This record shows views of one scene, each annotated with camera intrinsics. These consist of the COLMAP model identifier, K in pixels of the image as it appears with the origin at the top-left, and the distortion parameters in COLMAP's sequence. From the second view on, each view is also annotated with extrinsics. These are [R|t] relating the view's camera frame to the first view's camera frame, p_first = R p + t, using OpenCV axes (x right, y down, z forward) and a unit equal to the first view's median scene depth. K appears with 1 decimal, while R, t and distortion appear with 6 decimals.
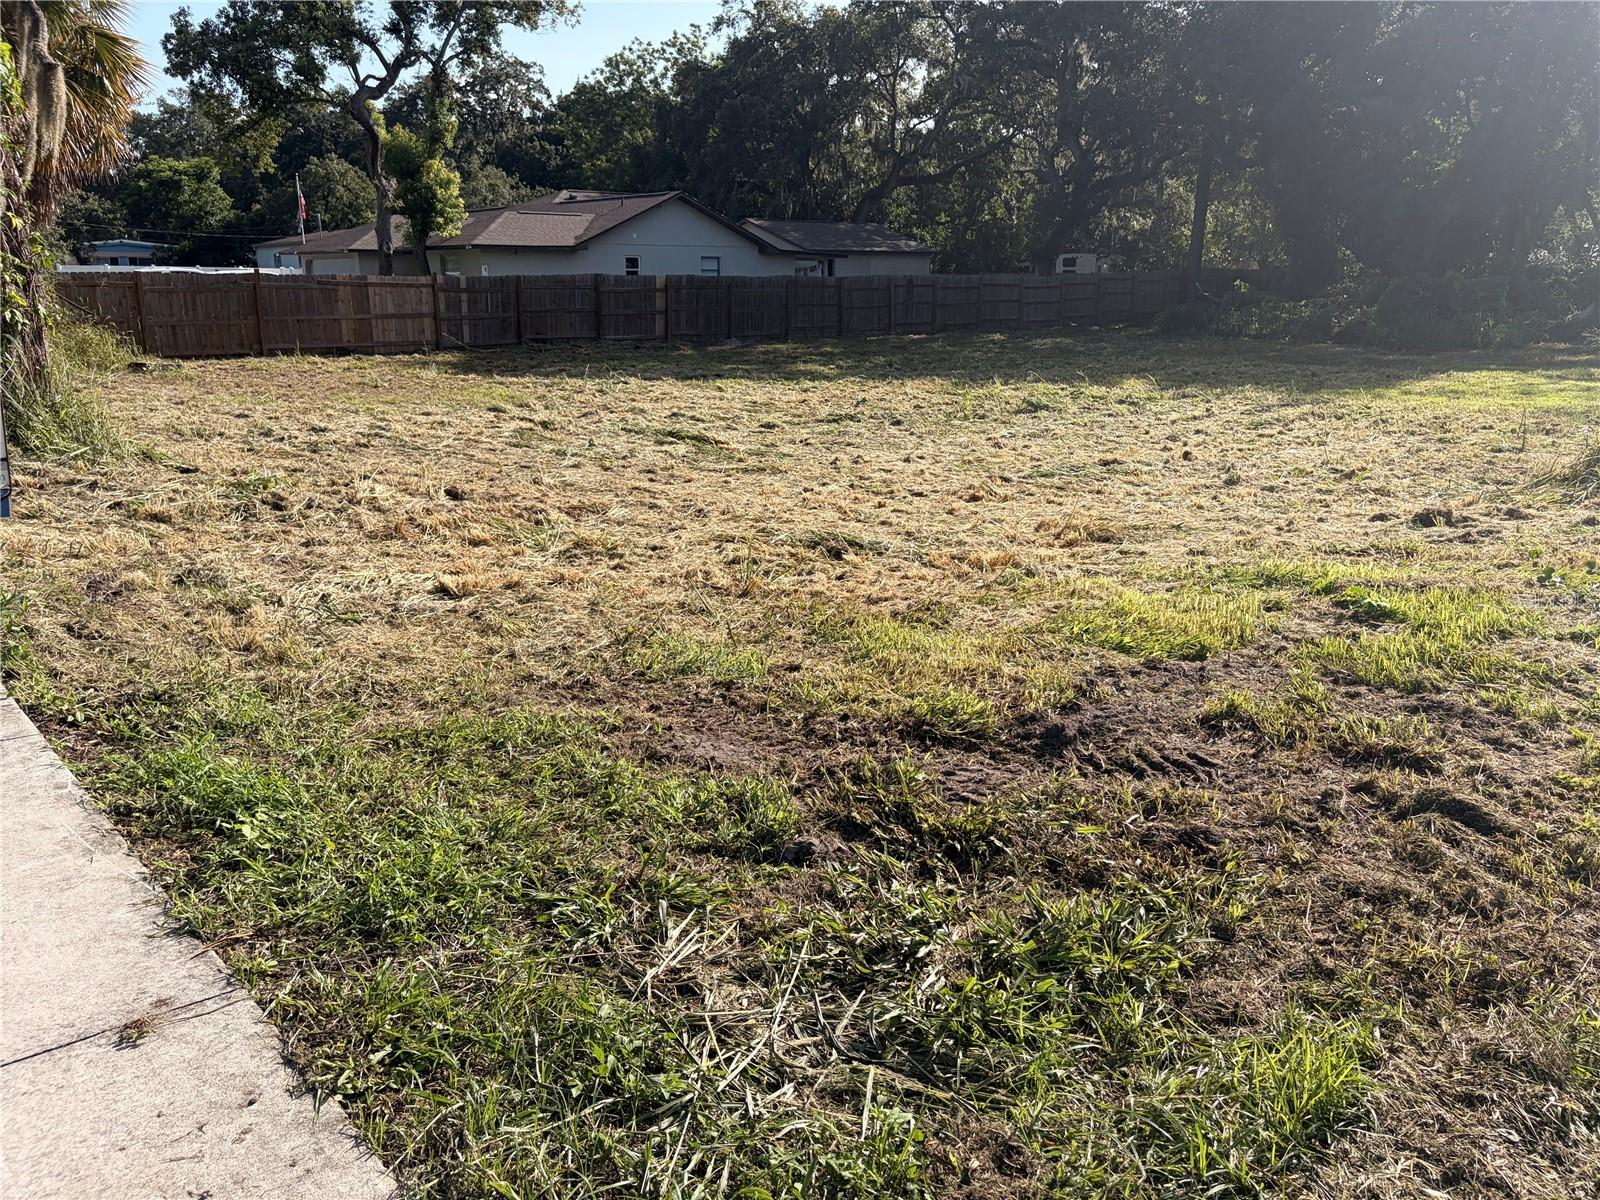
lens RADIAL K [[1219.8, 0, 802.9], [0, 1219.8, 617.5], [0, 0, 1]] dist [0.048021, -0.088424]
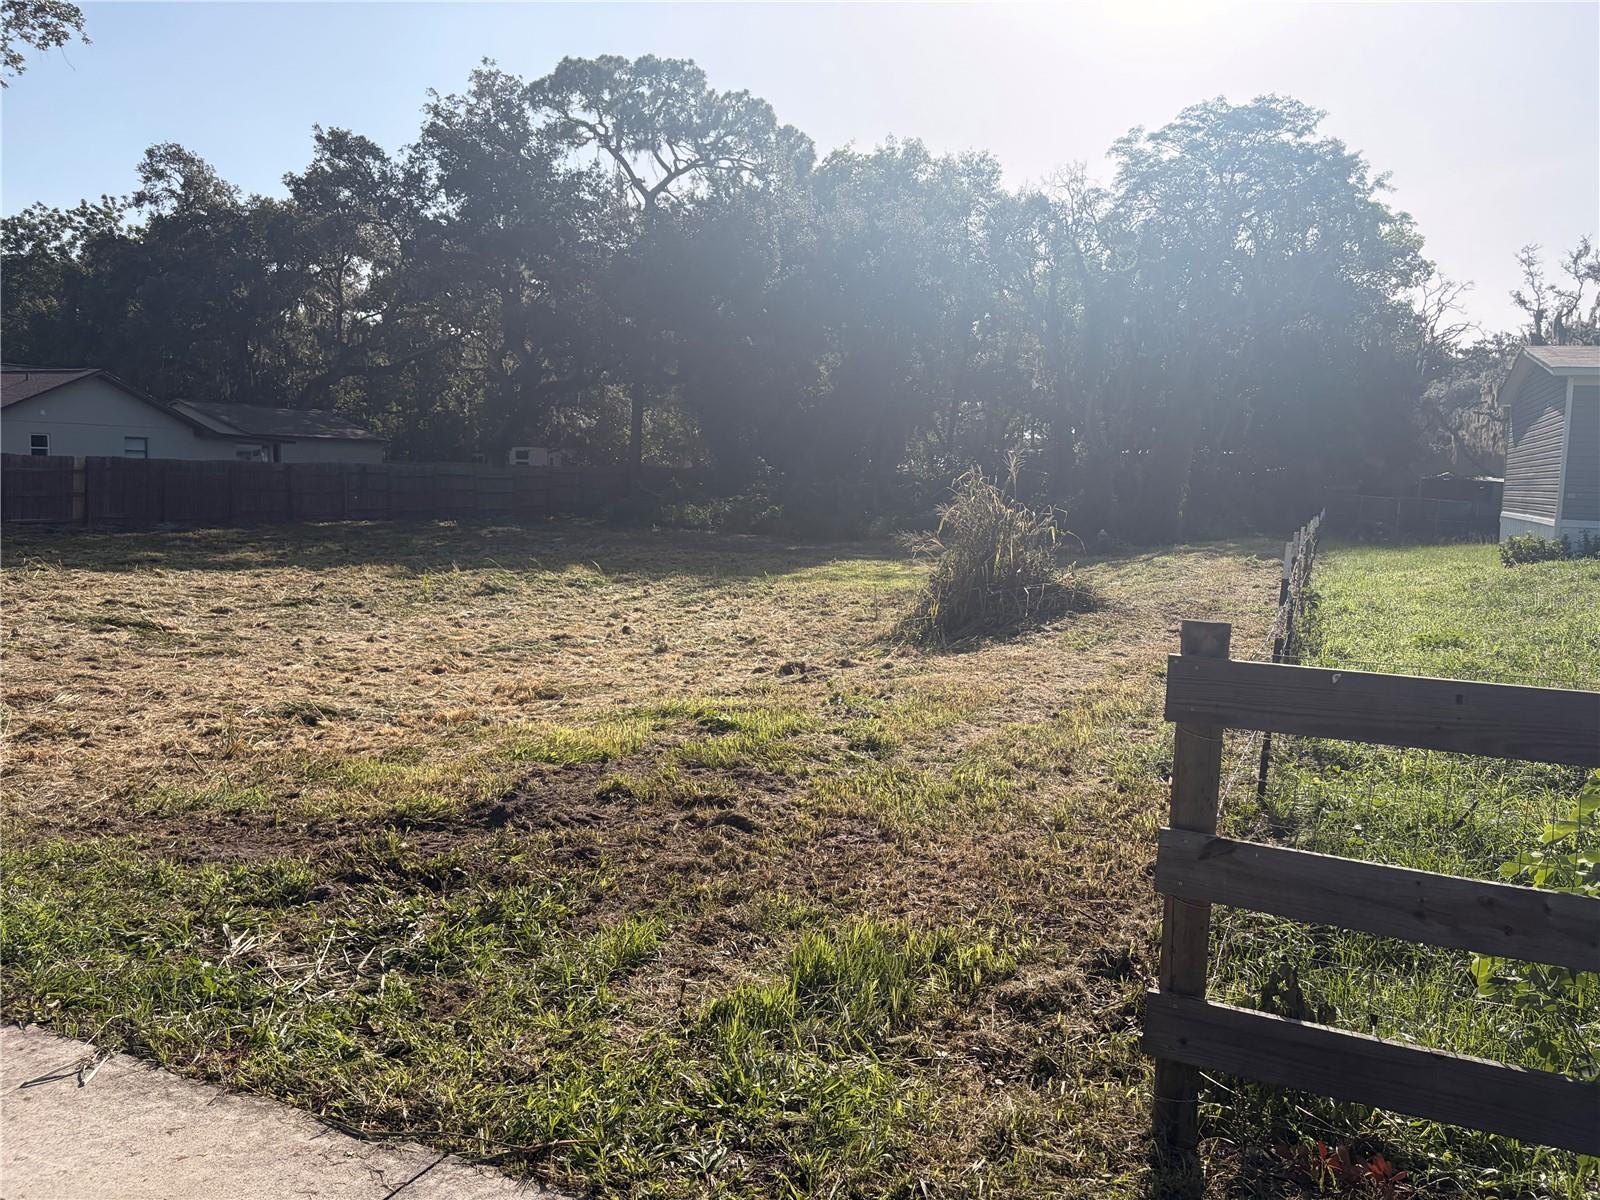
lens RADIAL K [[1221.3, 0, 796.5], [0, 1221.3, 592.0], [0, 0, 1]] dist [0.071153, -0.071097]
pose [[0.911486, -0.012670, 0.411136, -0.018972], [0.081129, 0.985429, -0.149493, 0.022944], [-0.403251, 0.169616, 0.899232, -0.137846]]
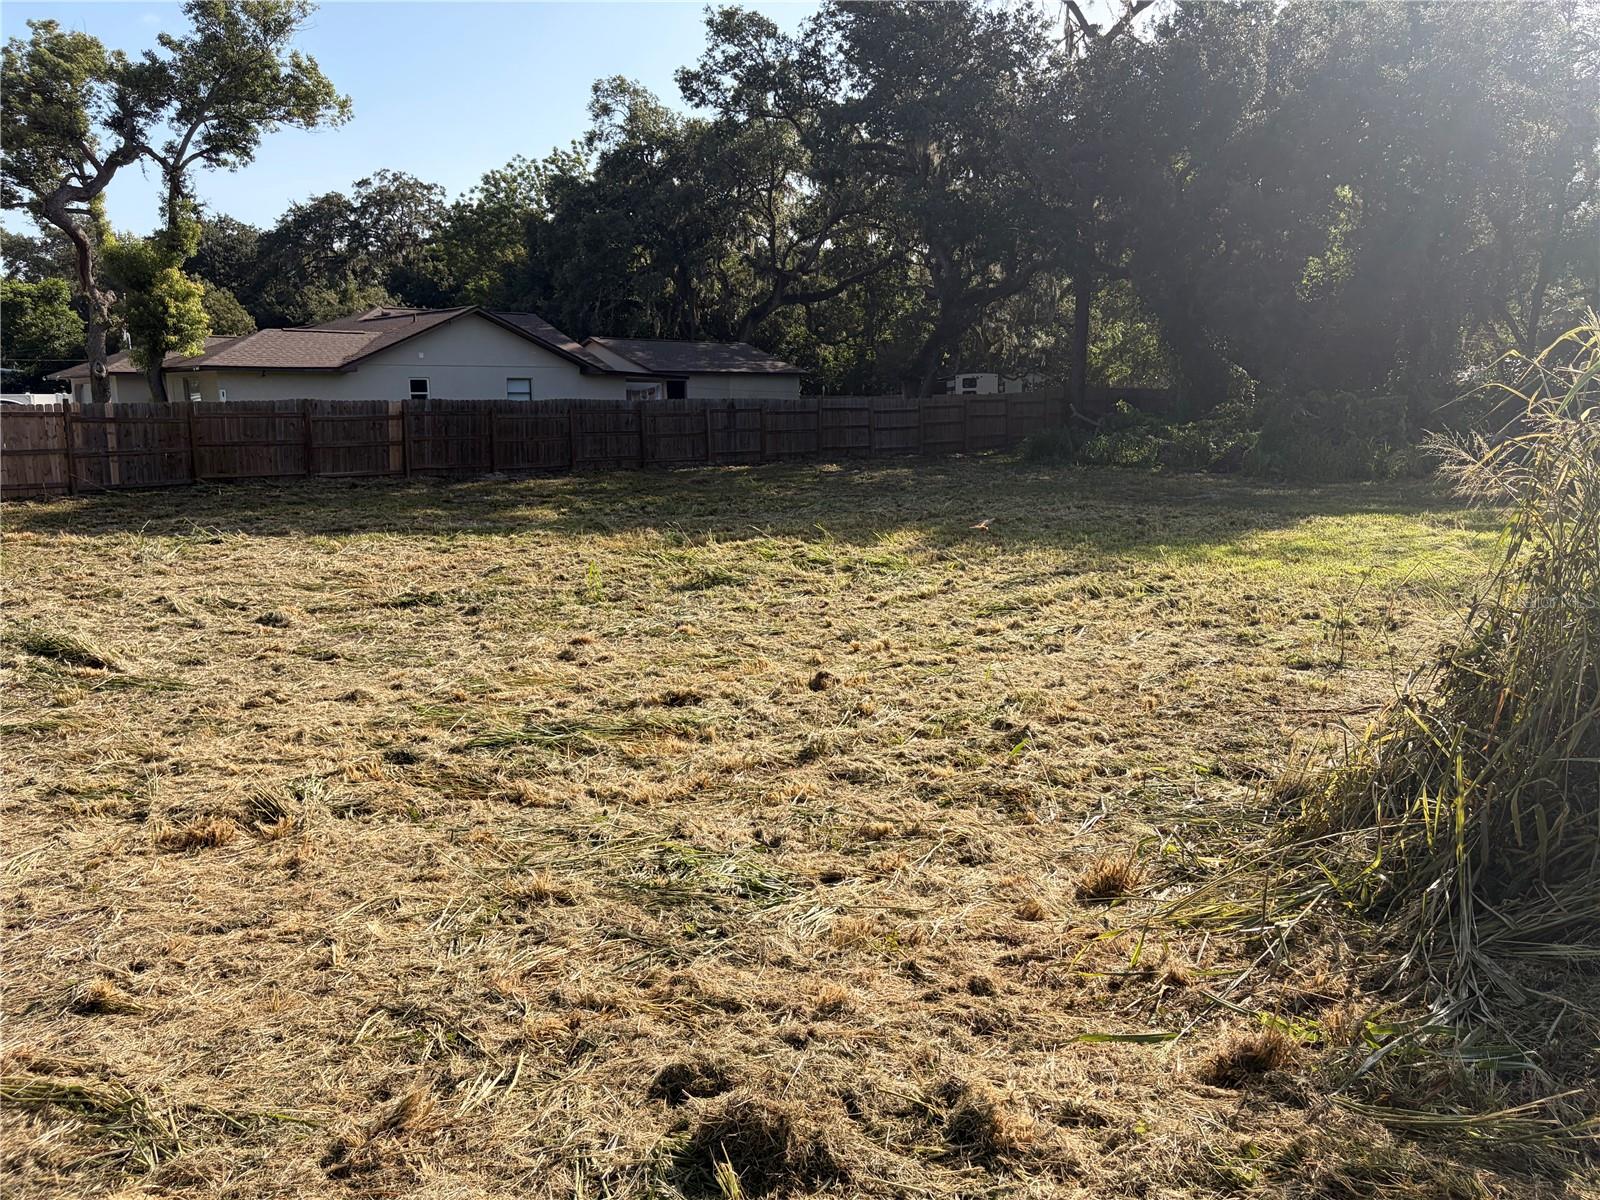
lens RADIAL K [[1219.0, 0, 822.4], [0, 1219.0, 599.9], [0, 0, 1]] dist [0.066144, -0.085255]
pose [[0.999366, -0.013248, 0.033044, 0.336654], [0.016724, 0.994094, -0.107225, -0.120769], [-0.031429, 0.107710, 0.993685, 0.424345]]
